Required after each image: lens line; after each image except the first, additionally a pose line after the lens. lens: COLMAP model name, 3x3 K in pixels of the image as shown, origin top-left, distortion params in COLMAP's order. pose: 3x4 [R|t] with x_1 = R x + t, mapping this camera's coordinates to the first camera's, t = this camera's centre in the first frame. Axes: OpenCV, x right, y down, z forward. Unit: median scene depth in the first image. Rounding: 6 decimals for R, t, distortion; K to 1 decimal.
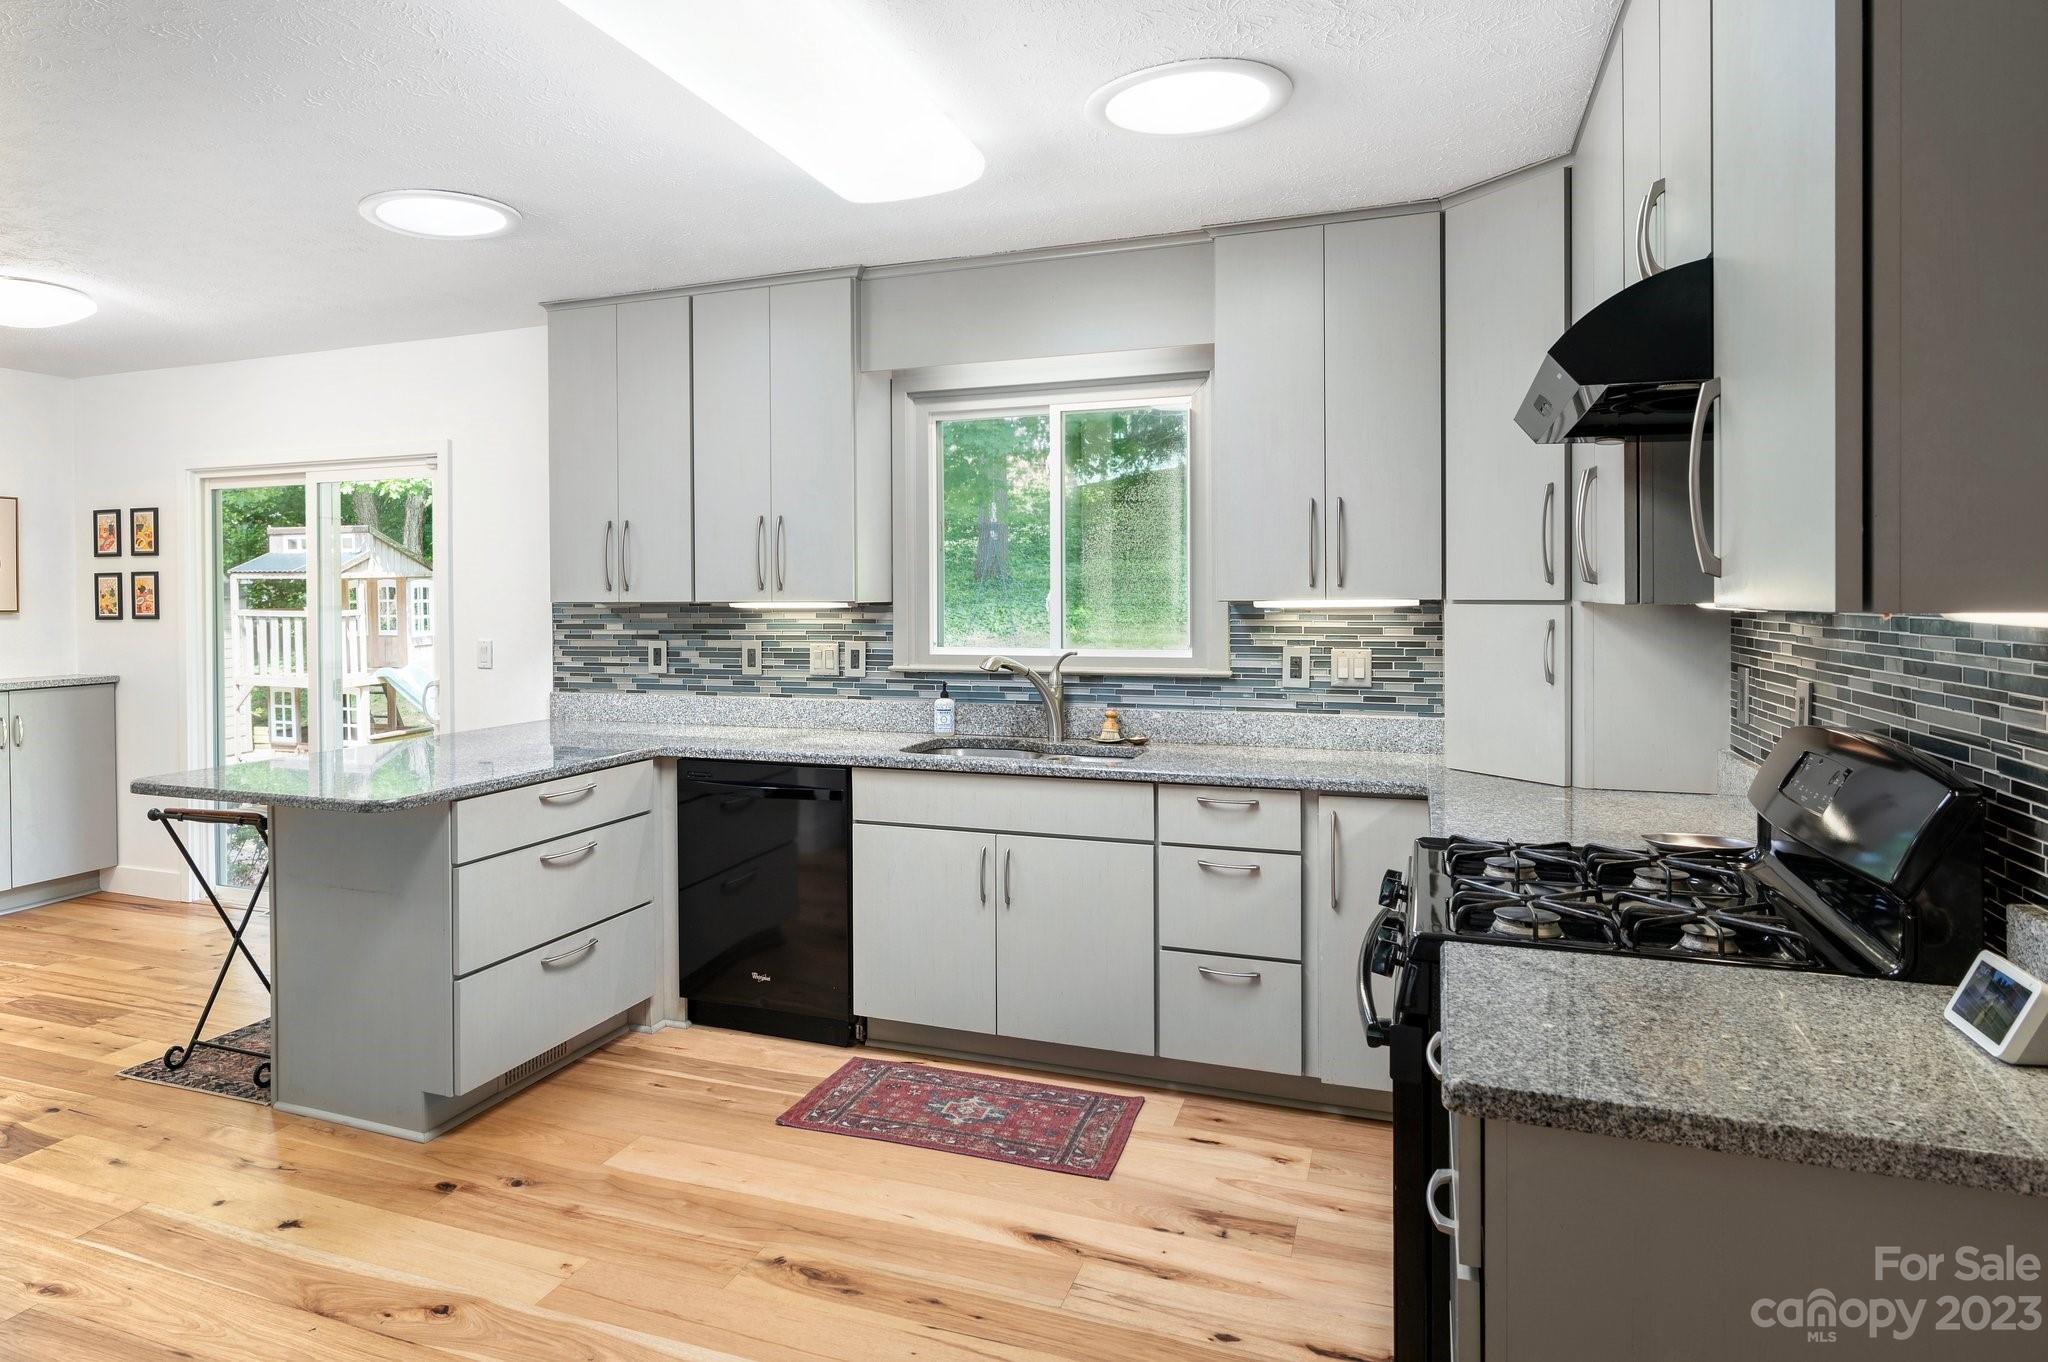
lens RADIAL K [[1290.2, 0, 882.3], [0, 1290.2, 604.1], [0, 0, 1]] dist [-0.006804, -0.003003]
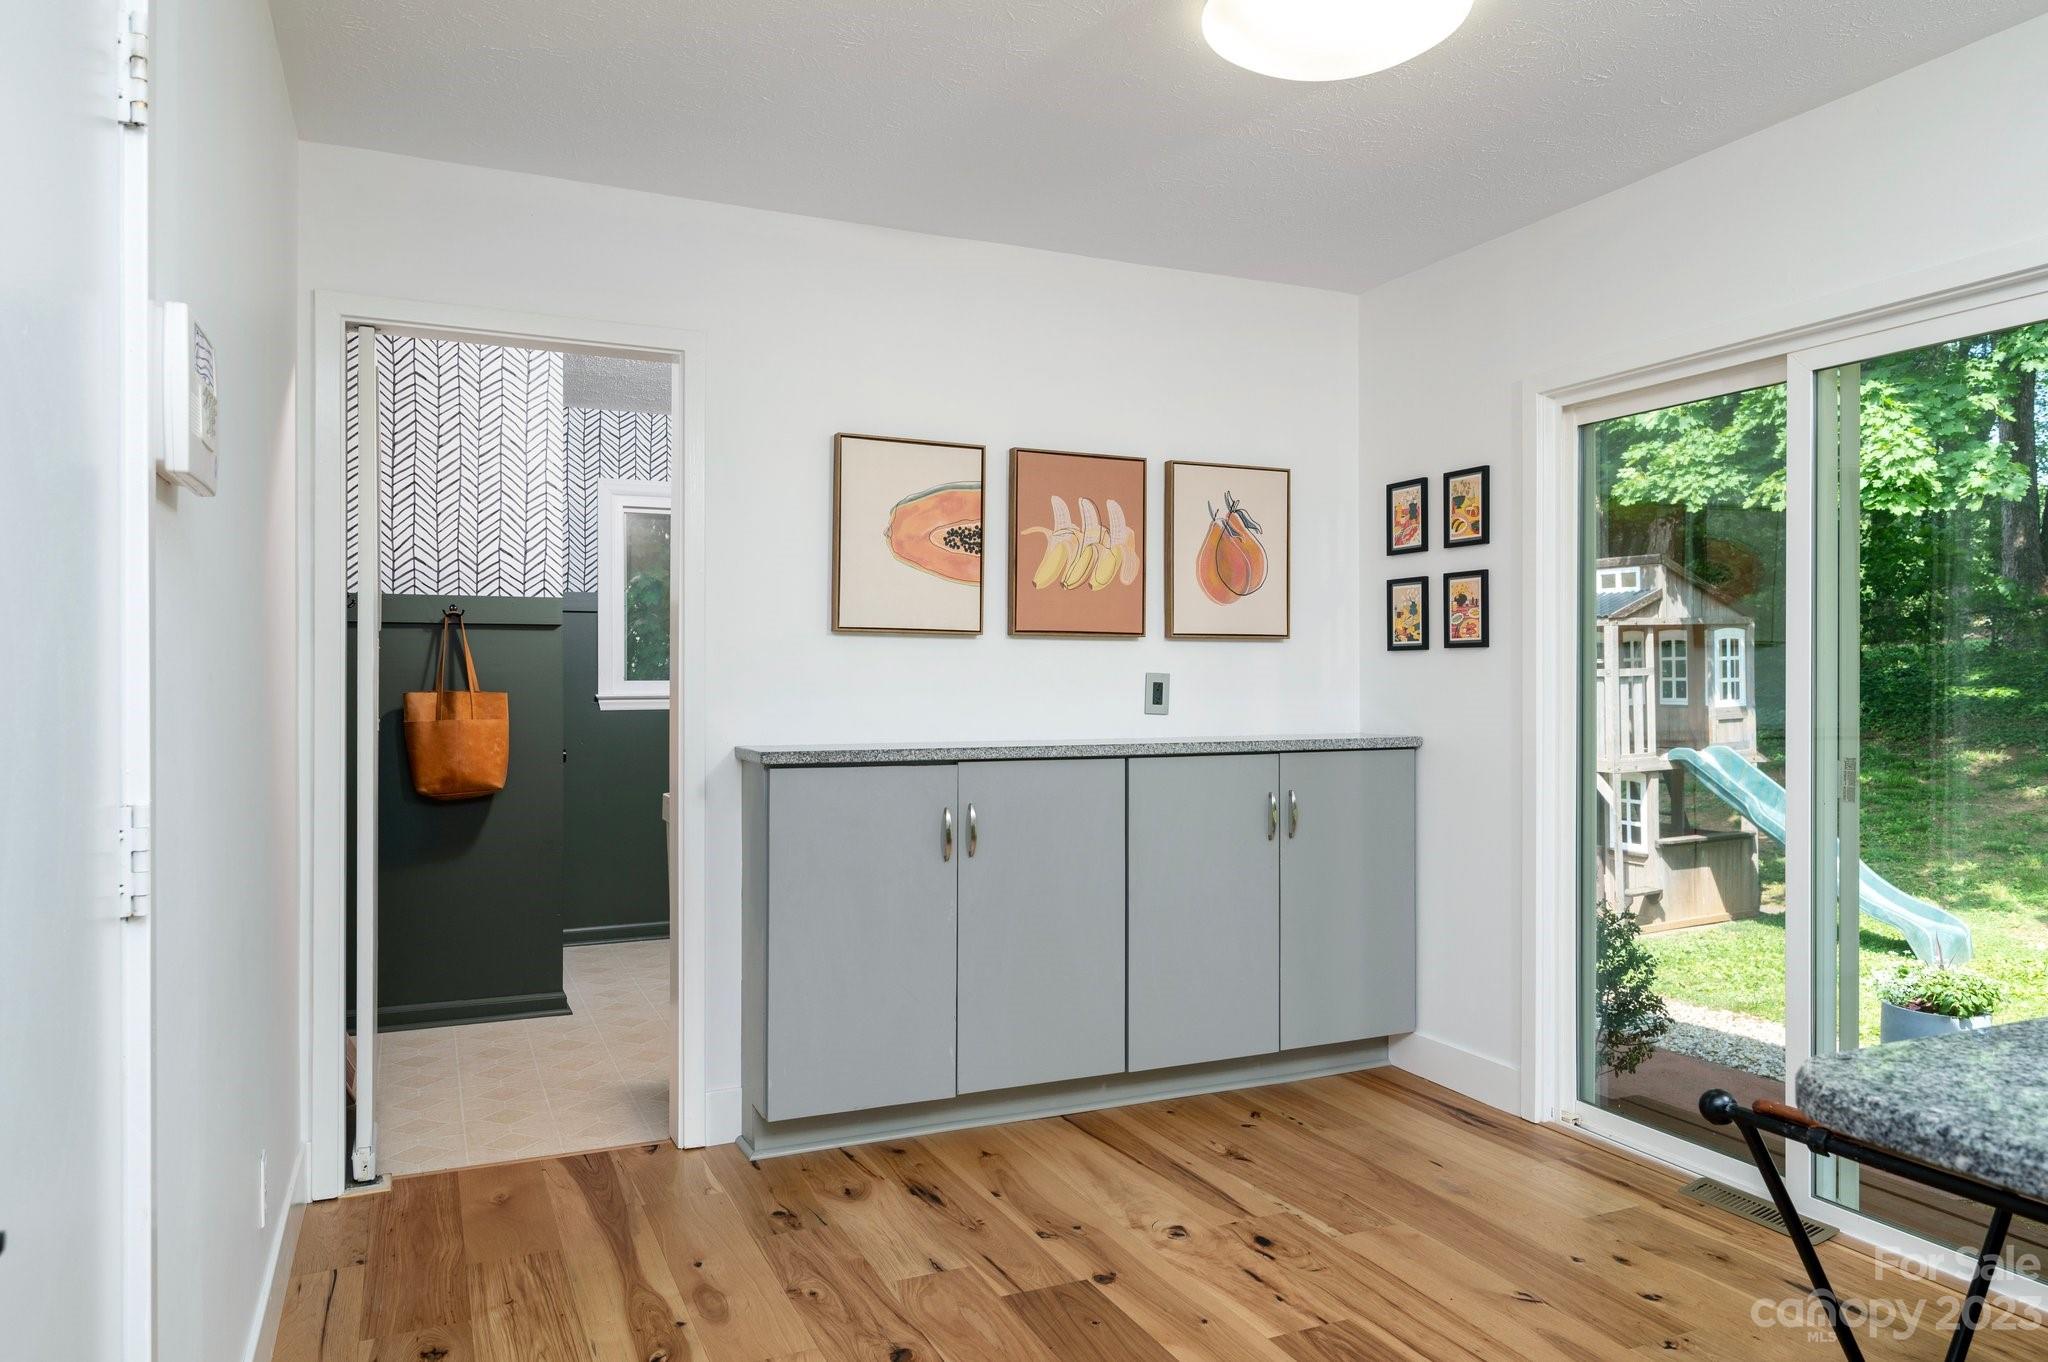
lens RADIAL K [[1329.5, 0, 1021.9], [0, 1329.5, 678.3], [0, 0, 1]] dist [-0.003252, -0.000627]
pose [[0.733622, 0.007339, -0.679518, -0.288660], [-0.011644, 0.999931, -0.001772, 0.029944], [0.679458, 0.009212, 0.733657, 0.375931]]
